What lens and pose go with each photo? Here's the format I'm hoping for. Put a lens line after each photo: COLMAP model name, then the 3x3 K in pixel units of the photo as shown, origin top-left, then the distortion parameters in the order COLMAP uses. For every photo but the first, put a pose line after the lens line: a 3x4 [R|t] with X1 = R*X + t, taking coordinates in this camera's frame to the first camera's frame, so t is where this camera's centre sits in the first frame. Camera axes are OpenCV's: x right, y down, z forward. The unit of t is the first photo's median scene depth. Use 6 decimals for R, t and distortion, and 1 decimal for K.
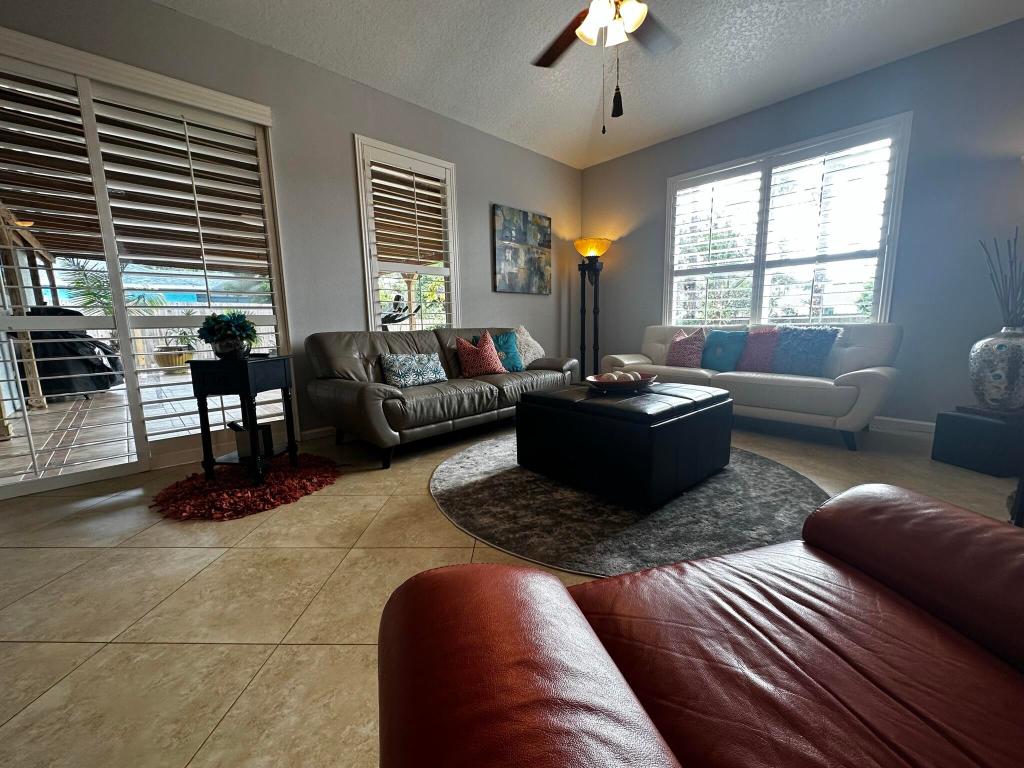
lens RADIAL K [[409.4, 0, 512.2], [0, 409.4, 382.4], [0, 0, 1]] dist [-0.002166, 0.000279]
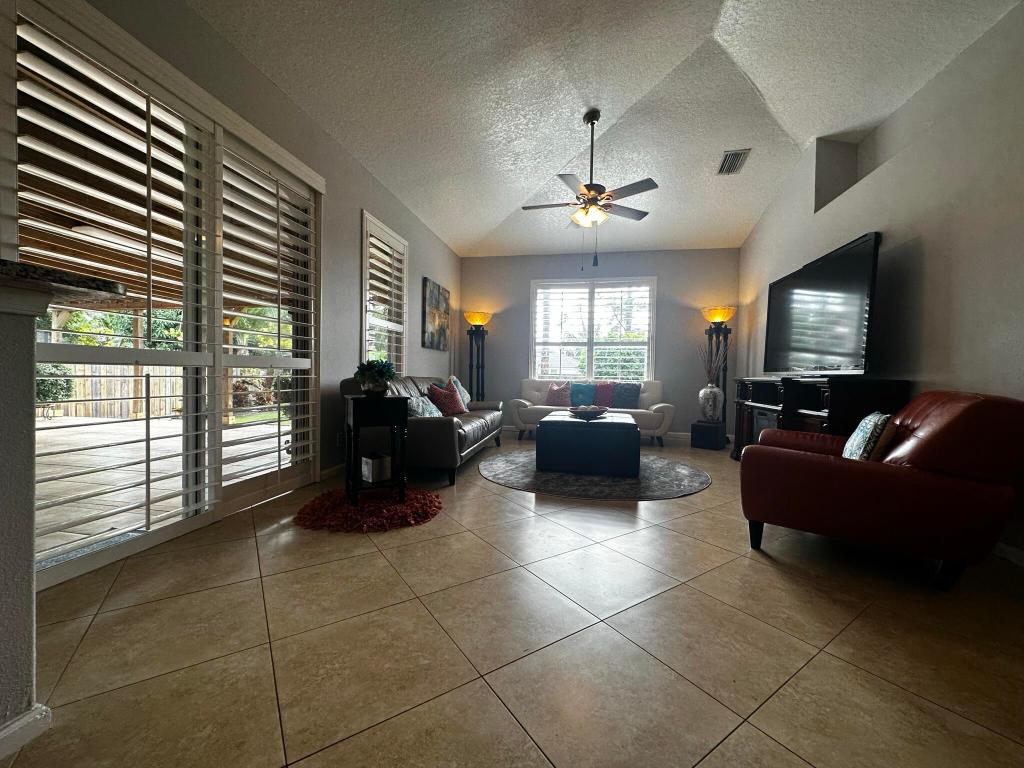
lens RADIAL K [[409.4, 0, 512.2], [0, 409.4, 382.4], [0, 0, 1]] dist [-0.002166, 0.000279]
pose [[0.808956, 0.022894, 0.587423, -0.597506], [0.055479, 0.991808, -0.115057, 0.035149], [-0.585245, 0.125666, 0.801060, -0.100998]]
